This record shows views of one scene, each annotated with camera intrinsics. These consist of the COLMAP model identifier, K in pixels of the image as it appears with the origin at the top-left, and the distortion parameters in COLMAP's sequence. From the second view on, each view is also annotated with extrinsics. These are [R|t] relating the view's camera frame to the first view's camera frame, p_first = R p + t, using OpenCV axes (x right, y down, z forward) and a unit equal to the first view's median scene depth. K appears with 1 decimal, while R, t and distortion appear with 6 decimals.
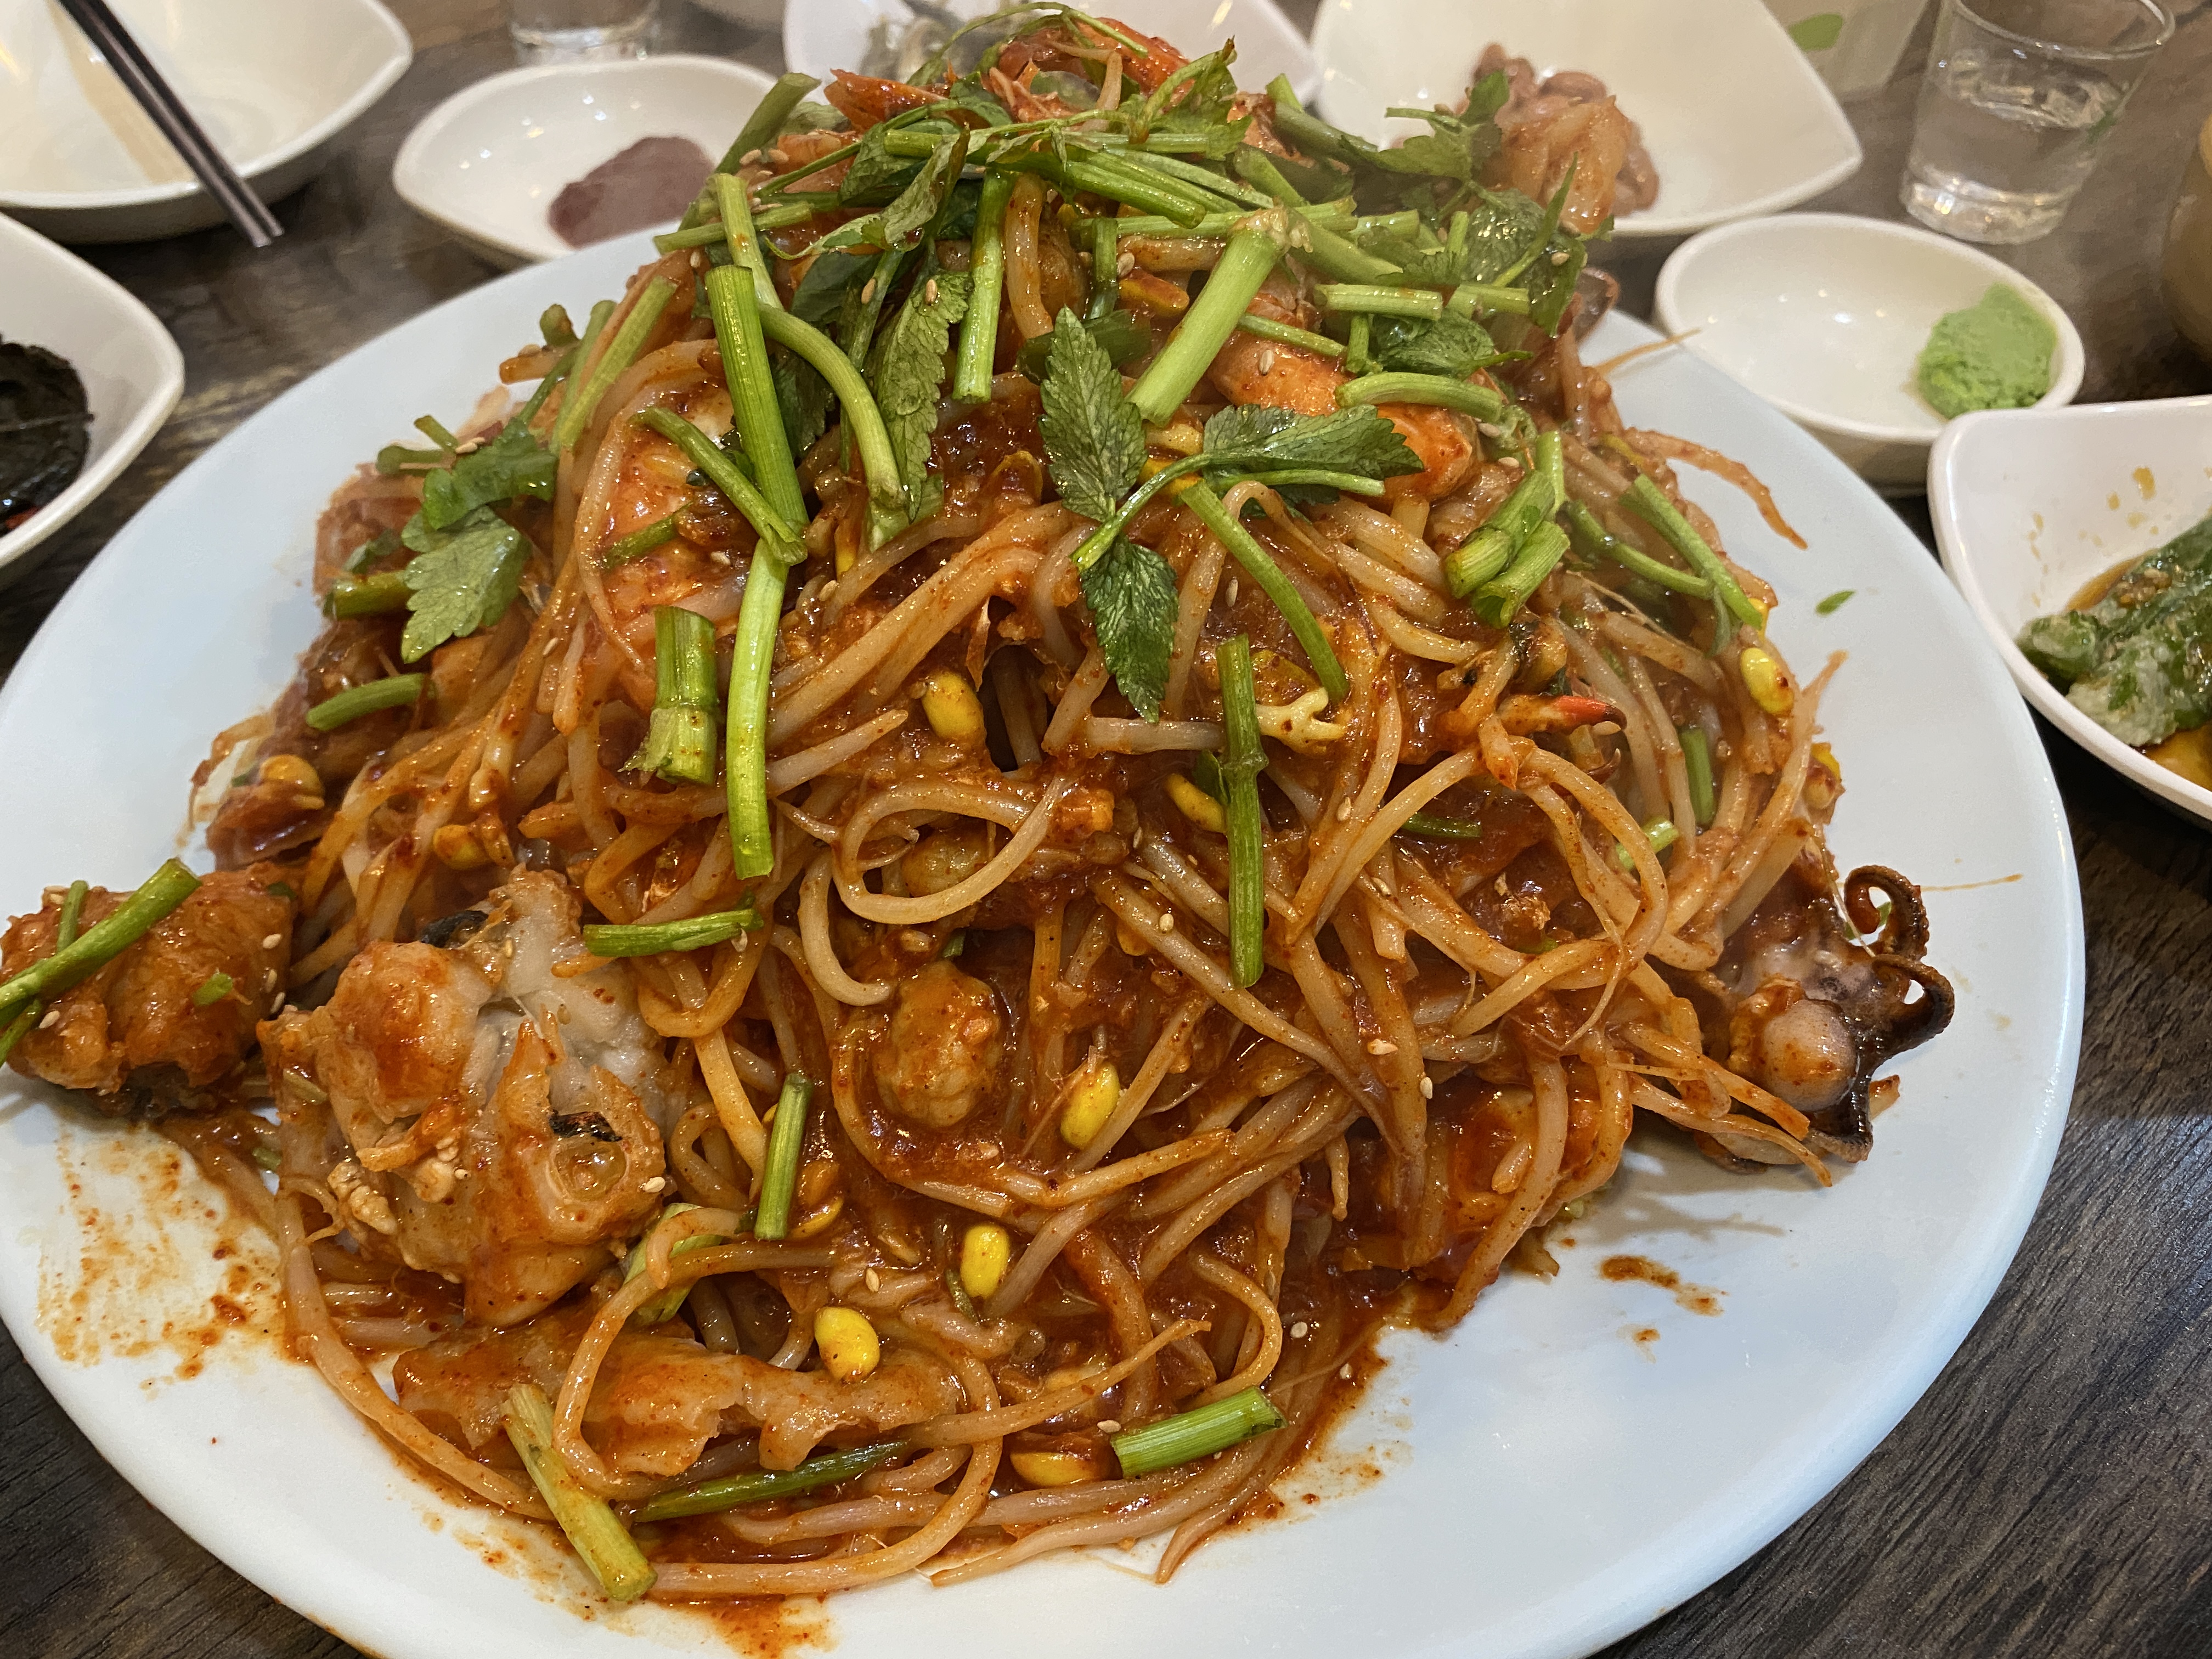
lens RADIAL K [[1779.3, 0, 1078.7], [0, 1779.3, 822.0], [0, 0, 1]] dist [0.035491, -0.041824]
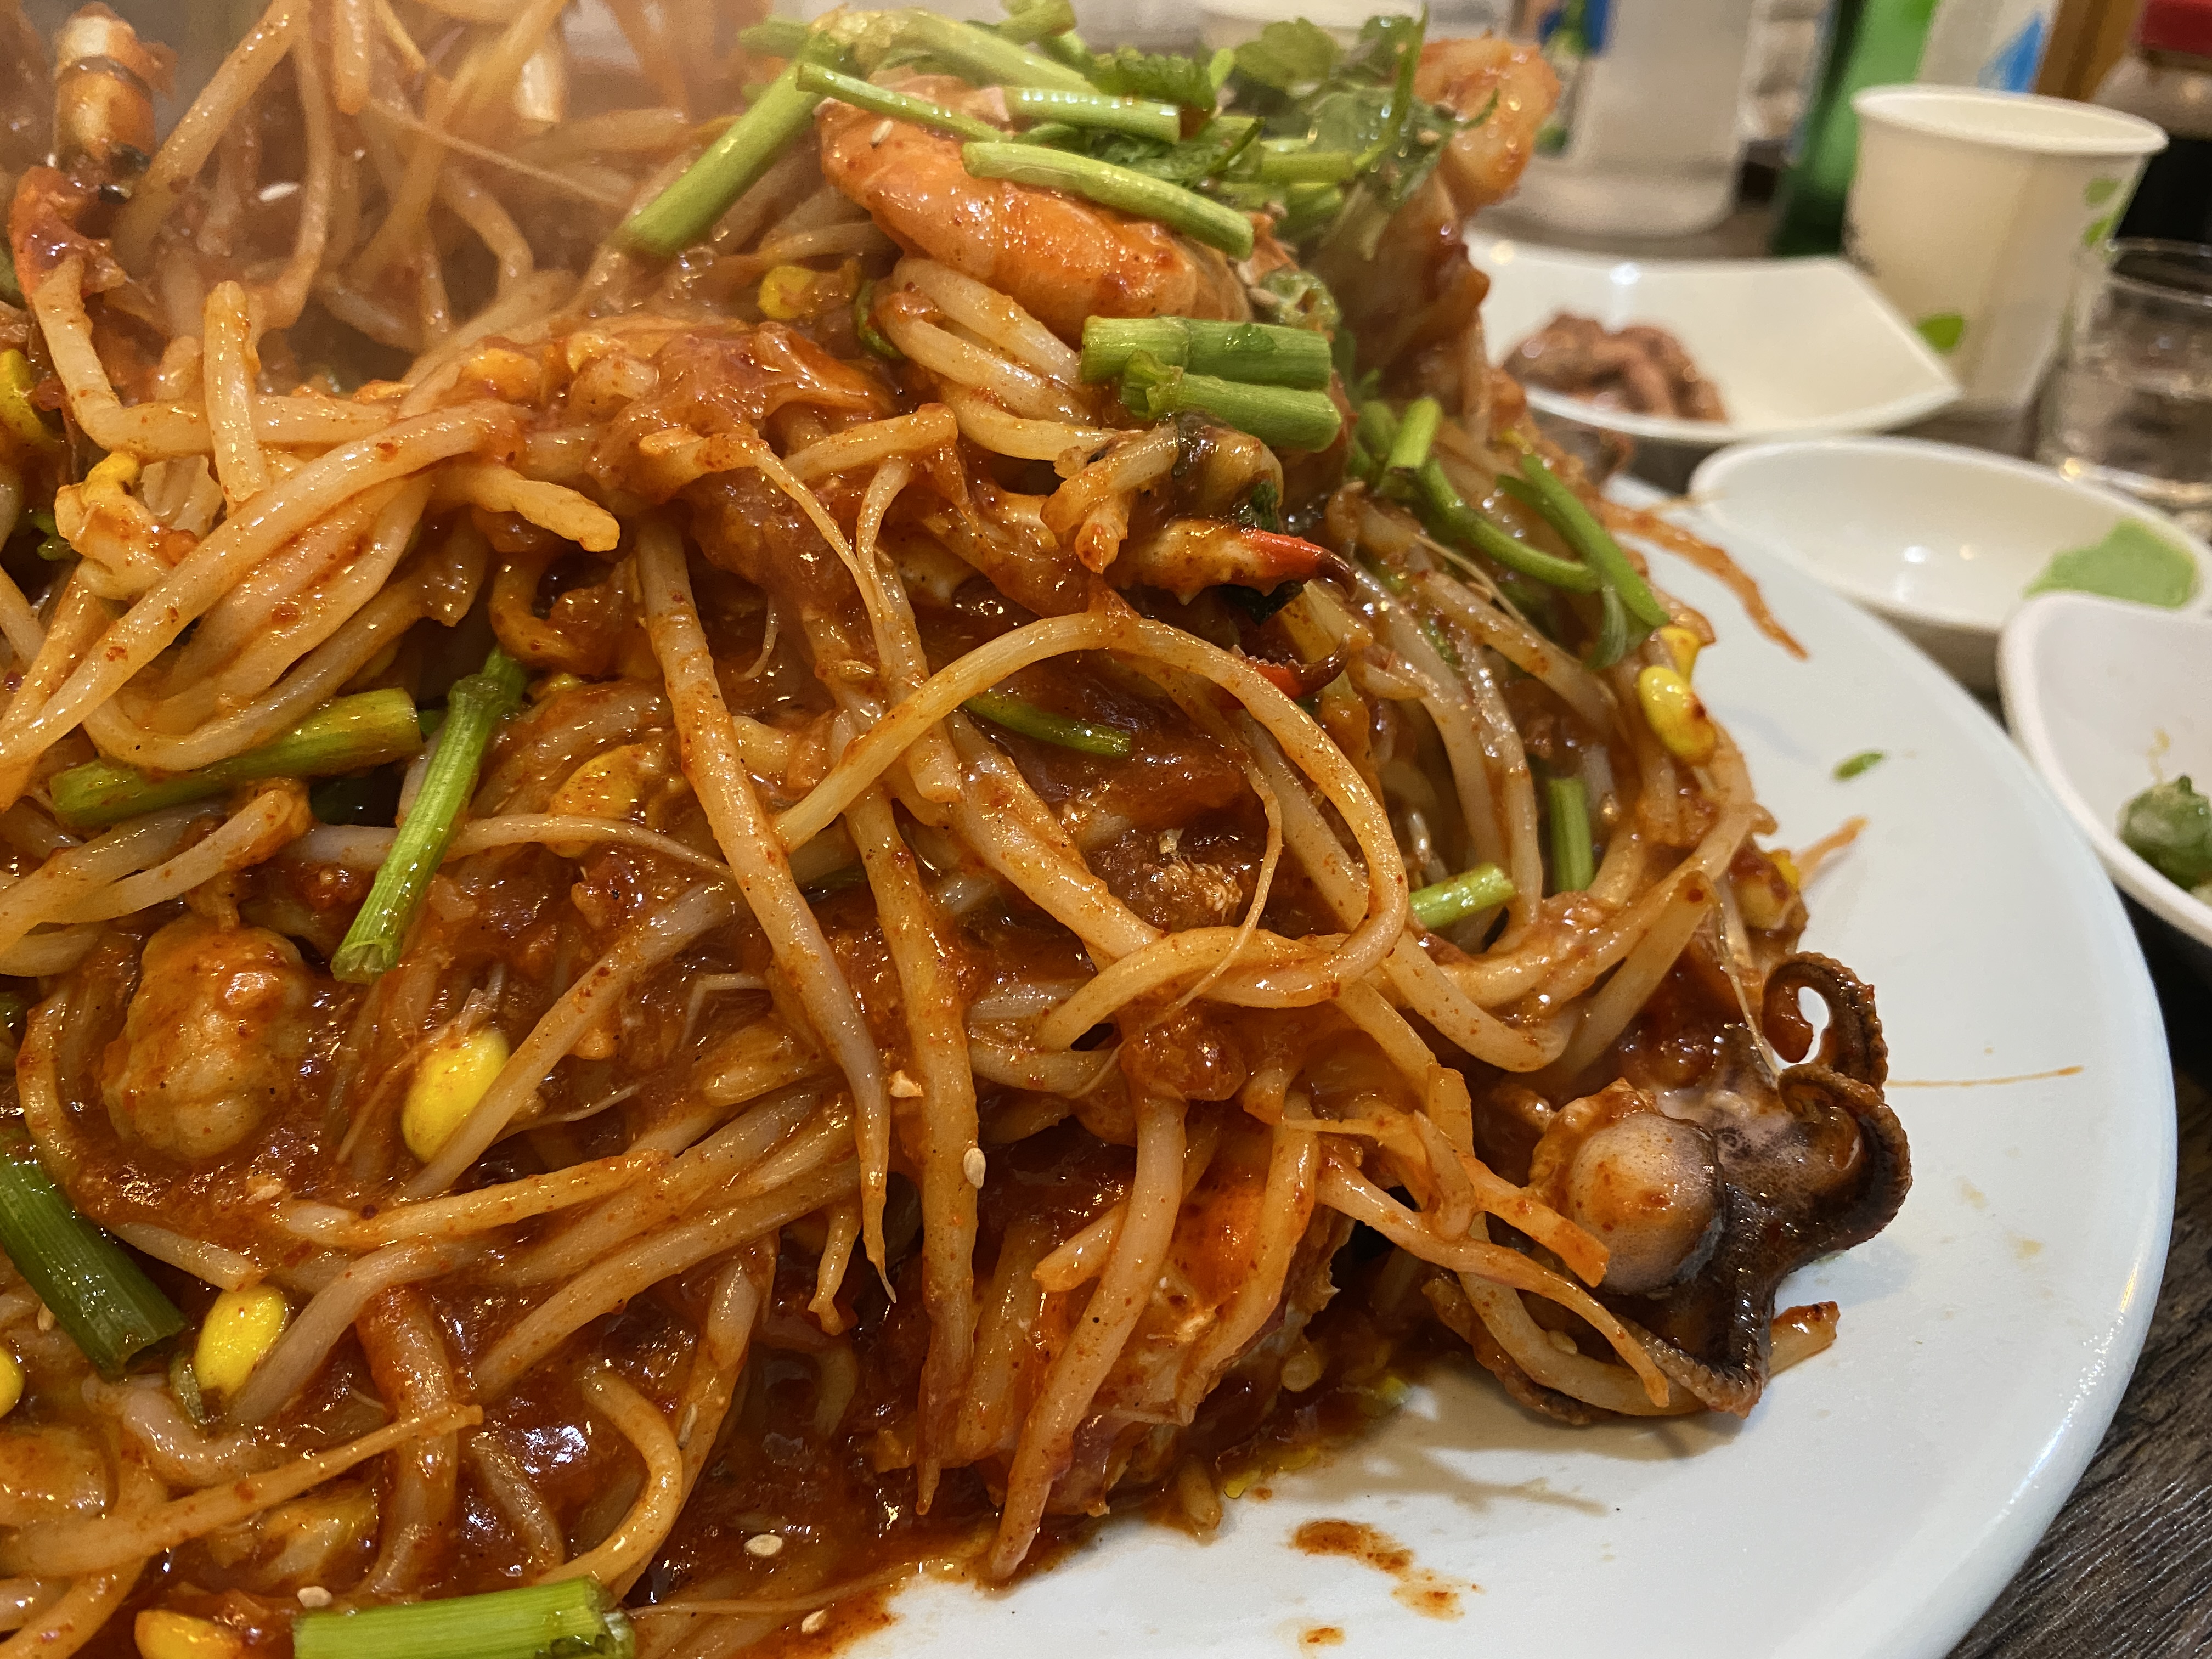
lens RADIAL K [[1785.7, 0, 1067.5], [0, 1785.7, 865.9], [0, 0, 1]] dist [0.000856, -0.003518]
pose [[0.985437, 0.109362, -0.130208, 0.297340], [-0.137963, 0.961842, -0.236275, 0.205075], [0.099400, 0.250798, 0.962923, 0.393054]]
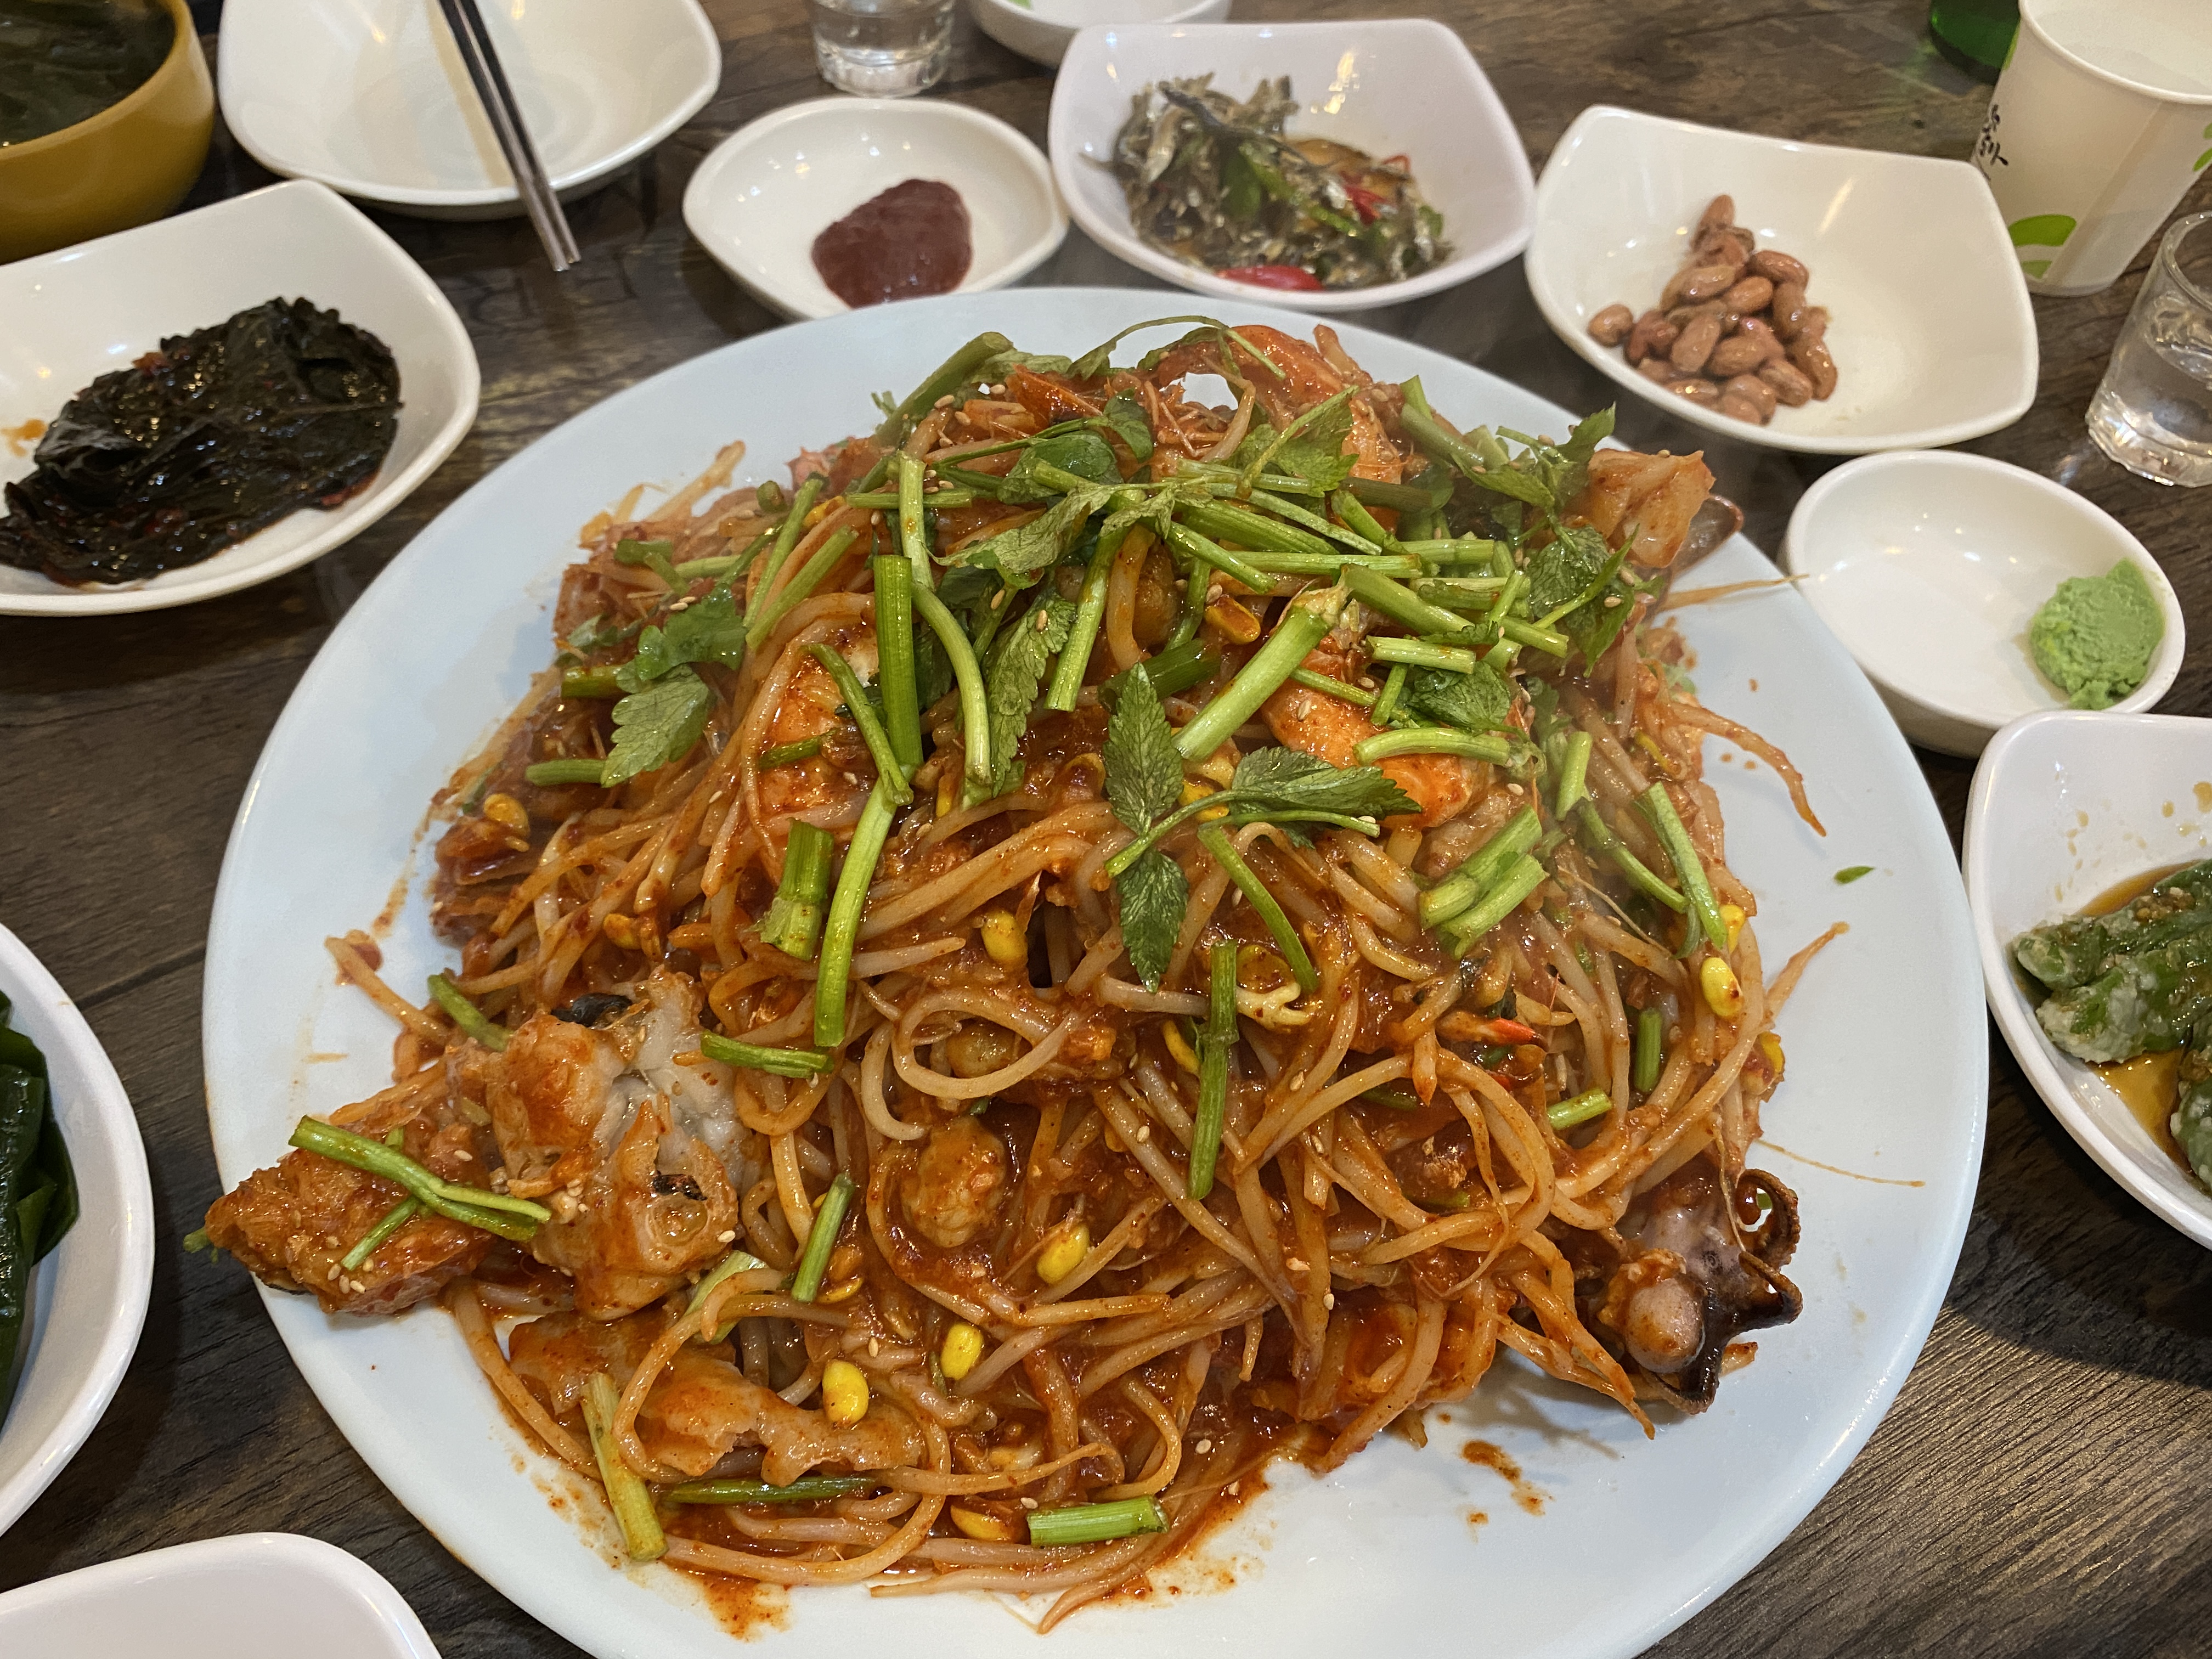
lens RADIAL K [[1779.3, 0, 1078.7], [0, 1779.3, 822.0], [0, 0, 1]] dist [0.035491, -0.041824]
pose [[0.977458, 0.185574, -0.100683, 0.088242], [-0.175862, 0.979517, 0.098080, -0.266600], [0.116822, -0.078163, 0.990072, -0.223108]]
